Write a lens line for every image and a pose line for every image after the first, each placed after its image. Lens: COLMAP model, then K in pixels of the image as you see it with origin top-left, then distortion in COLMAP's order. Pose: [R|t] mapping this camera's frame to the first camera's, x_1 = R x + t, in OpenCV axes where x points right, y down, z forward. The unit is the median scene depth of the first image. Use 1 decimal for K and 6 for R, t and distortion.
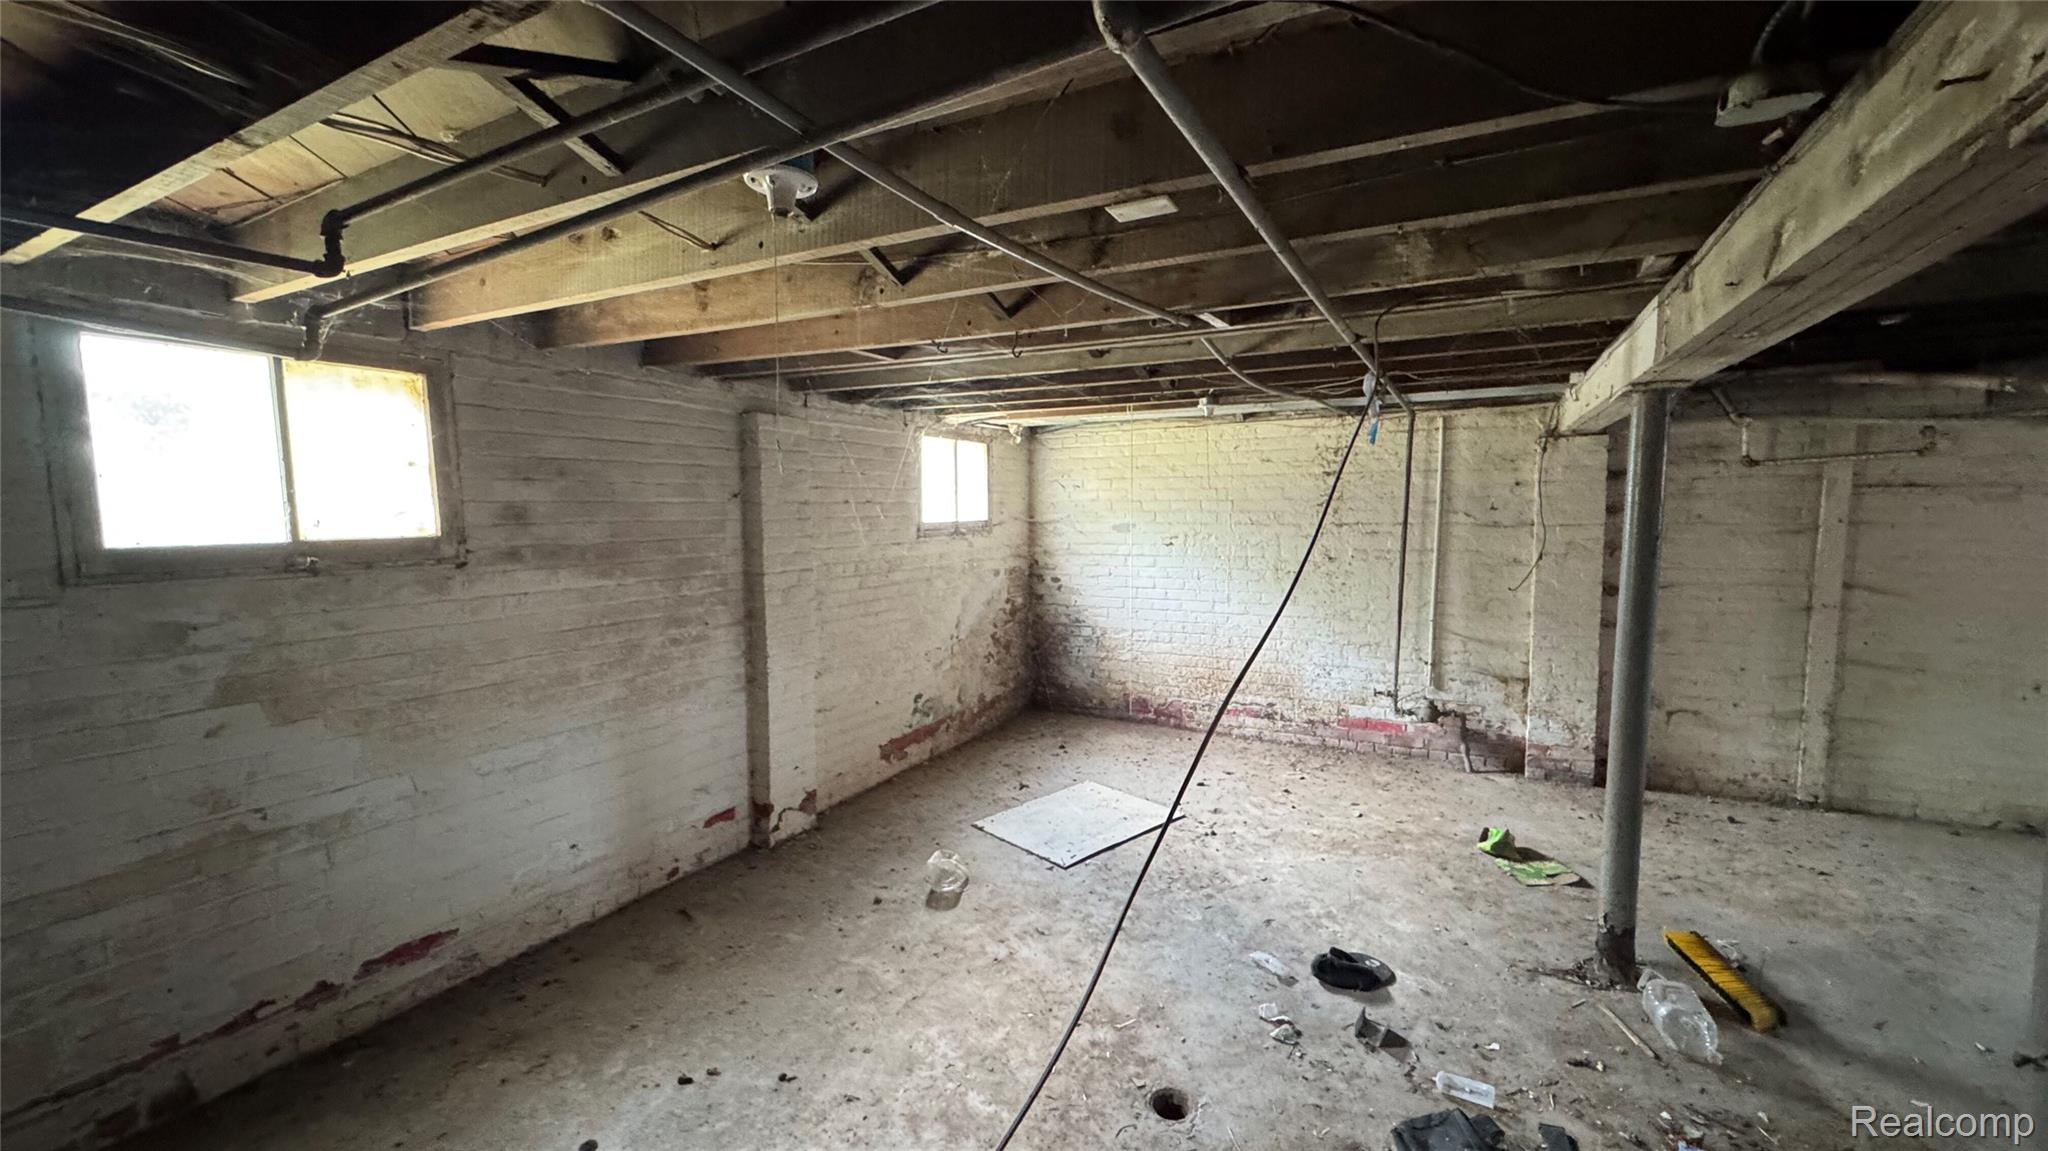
lens RADIAL K [[817.9, 0, 1023.7], [0, 817.9, 575.8], [0, 0, 1]] dist [-0.005124, 0.000790]
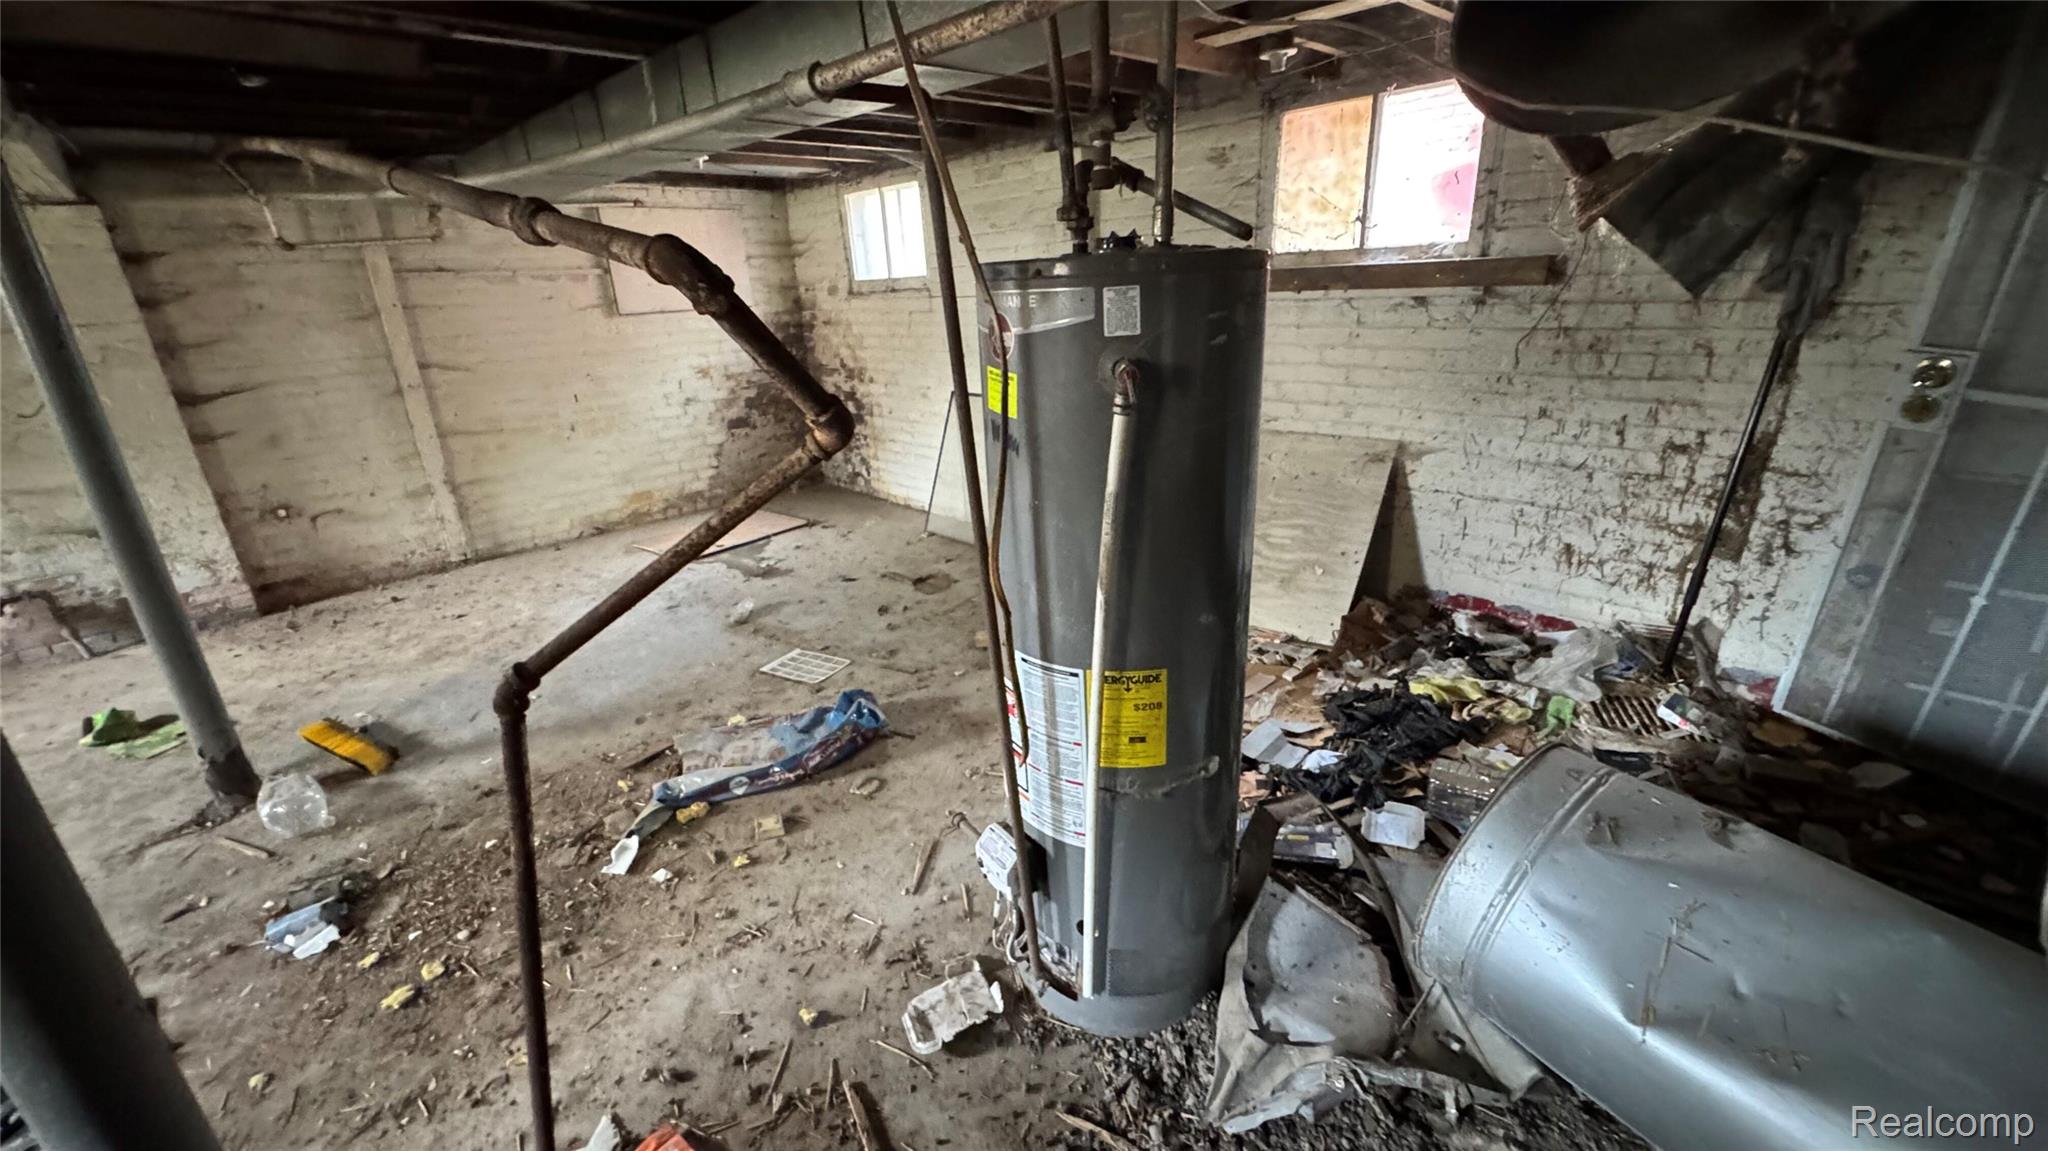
lens RADIAL K [[817.9, 0, 1019.5], [0, 817.9, 576.6], [0, 0, 1]] dist [-0.005124, 0.000790]
pose [[0.289775, -0.329986, 0.898410, 0.148154], [0.122264, 0.943756, 0.307207, 0.040658], [-0.949254, 0.020822, 0.313822, -0.117741]]
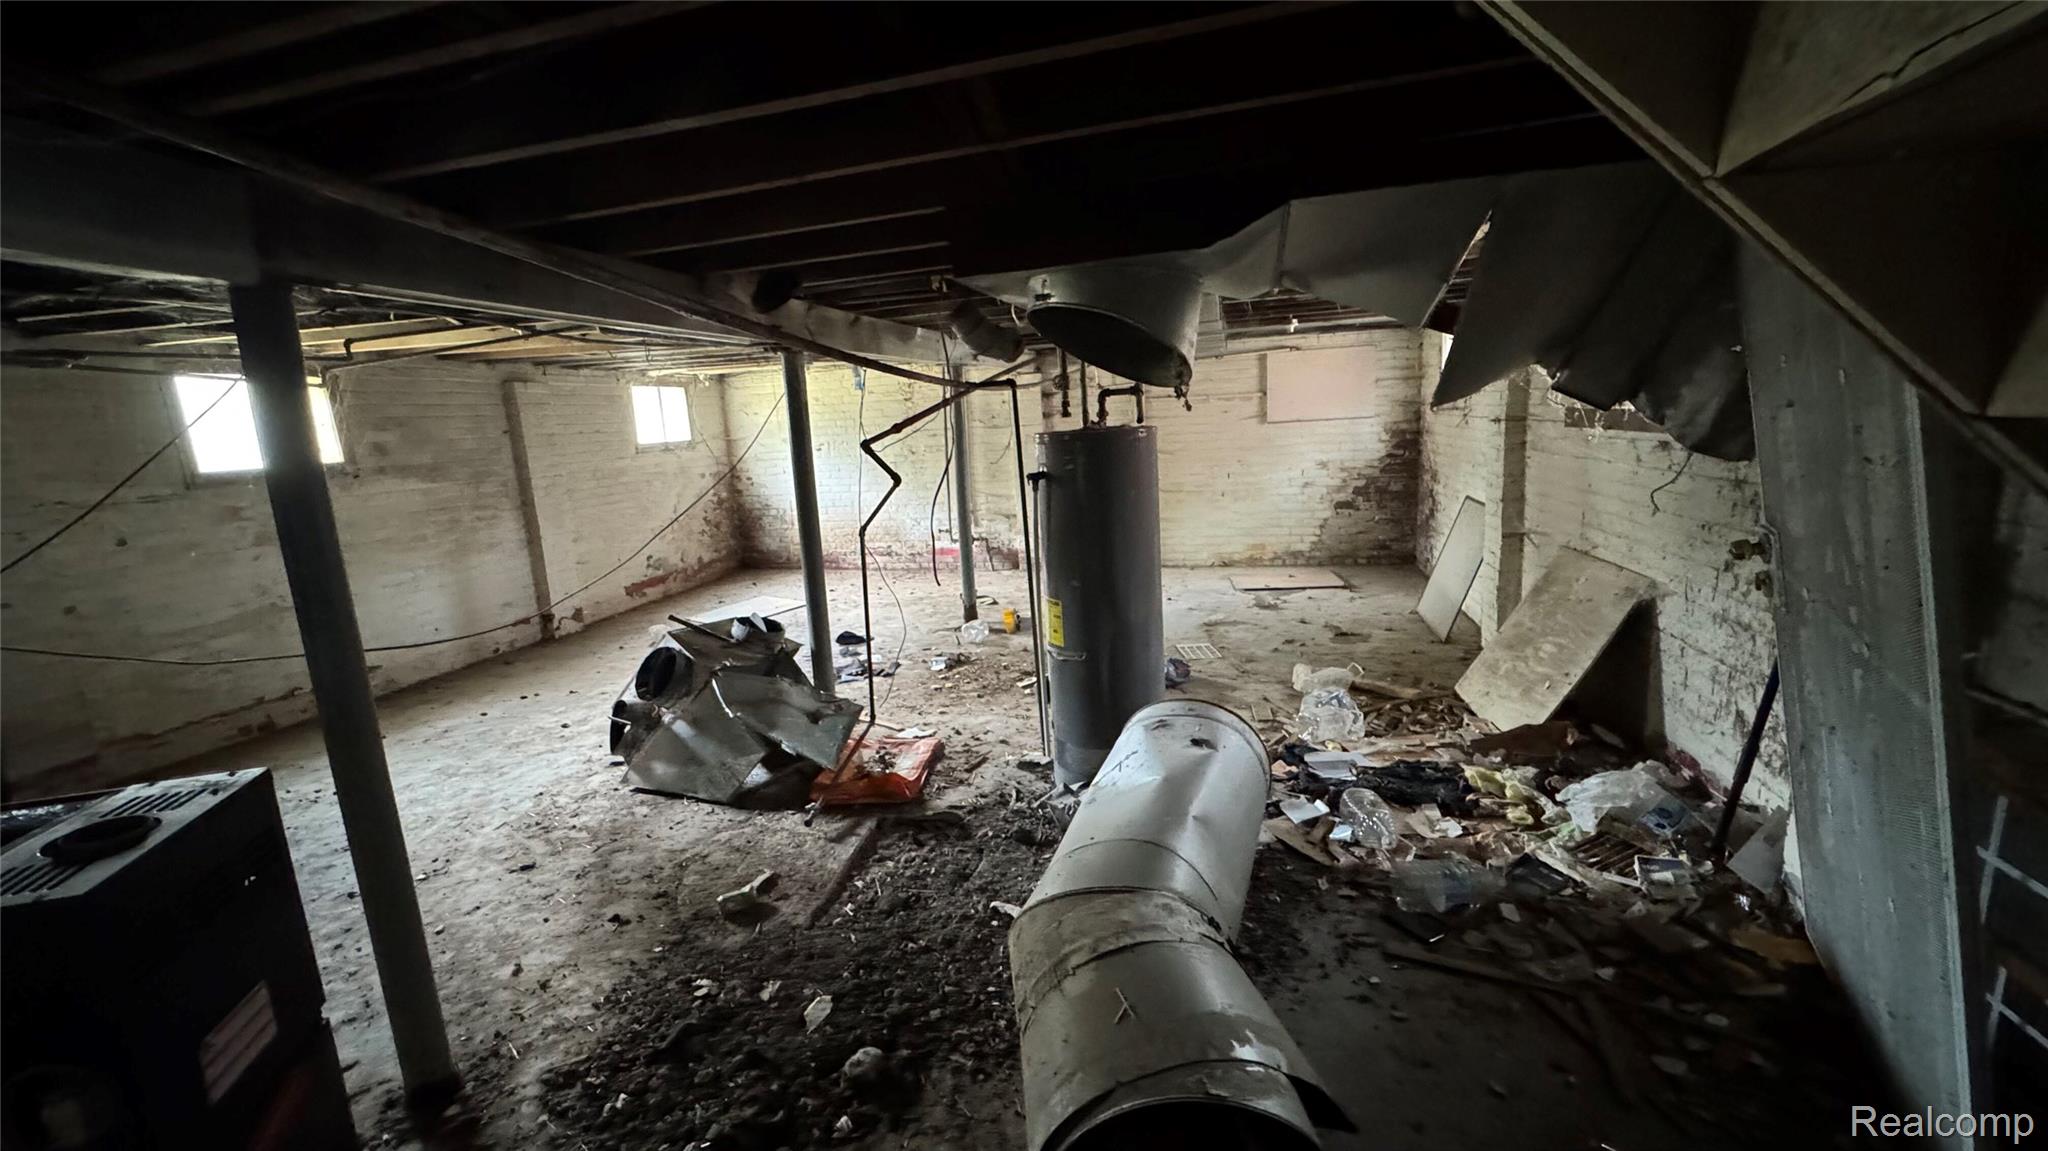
lens RADIAL K [[817.9, 0, 1023.9], [0, 817.9, 576.9], [0, 0, 1]] dist [-0.005124, 0.000790]
pose [[0.968223, -0.091420, 0.232782, 0.239867], [0.066843, 0.991527, 0.111379, 0.073994], [-0.240992, -0.092280, 0.966130, -0.830516]]
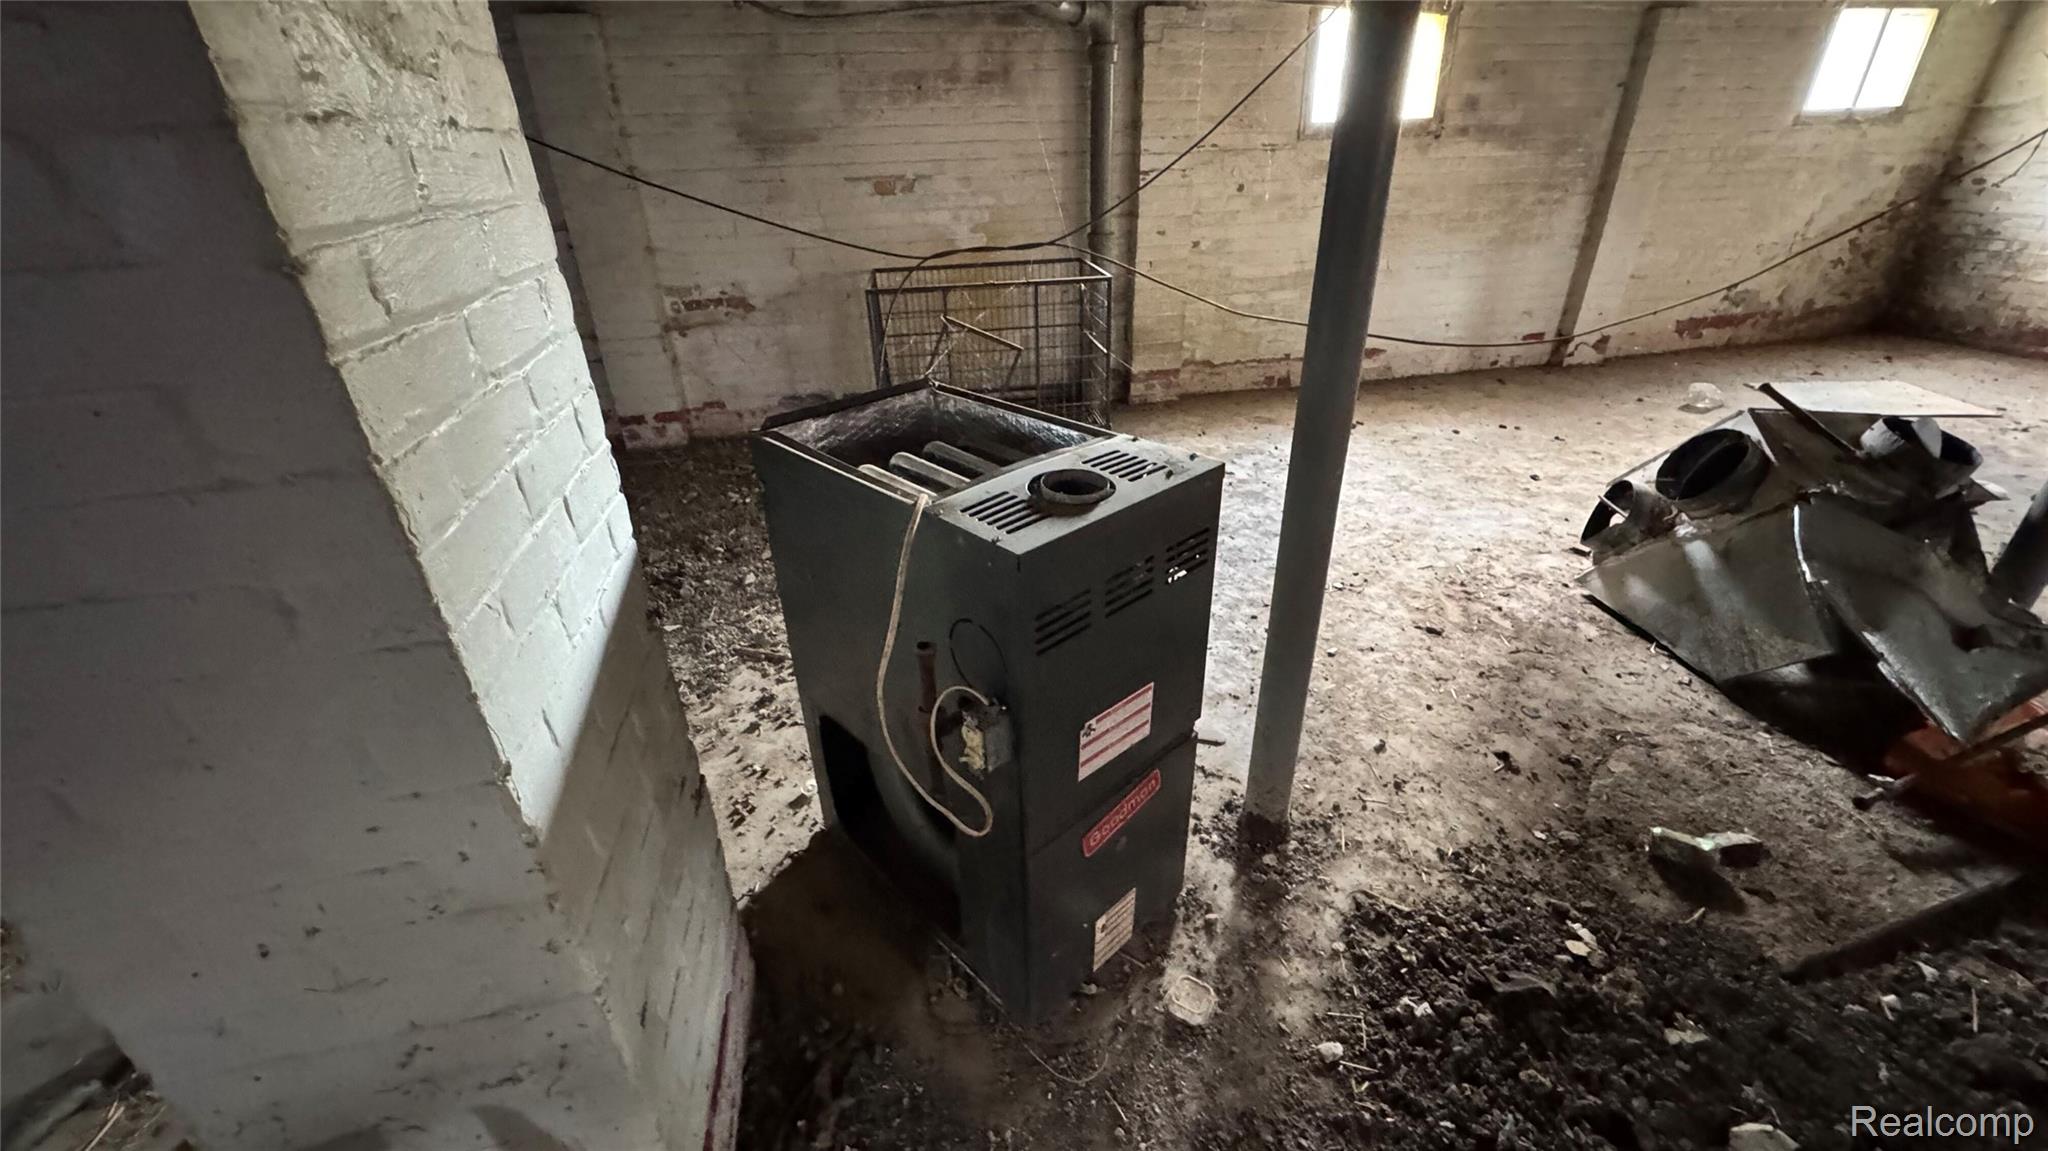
lens RADIAL K [[817.9, 0, 1020.6], [0, 817.9, 575.6], [0, 0, 1]] dist [-0.005124, 0.000790]
pose [[0.652339, 0.342673, -0.676039, 0.156254], [-0.038198, 0.905688, 0.422220, 0.090015], [0.756964, -0.249607, 0.603905, -0.647276]]
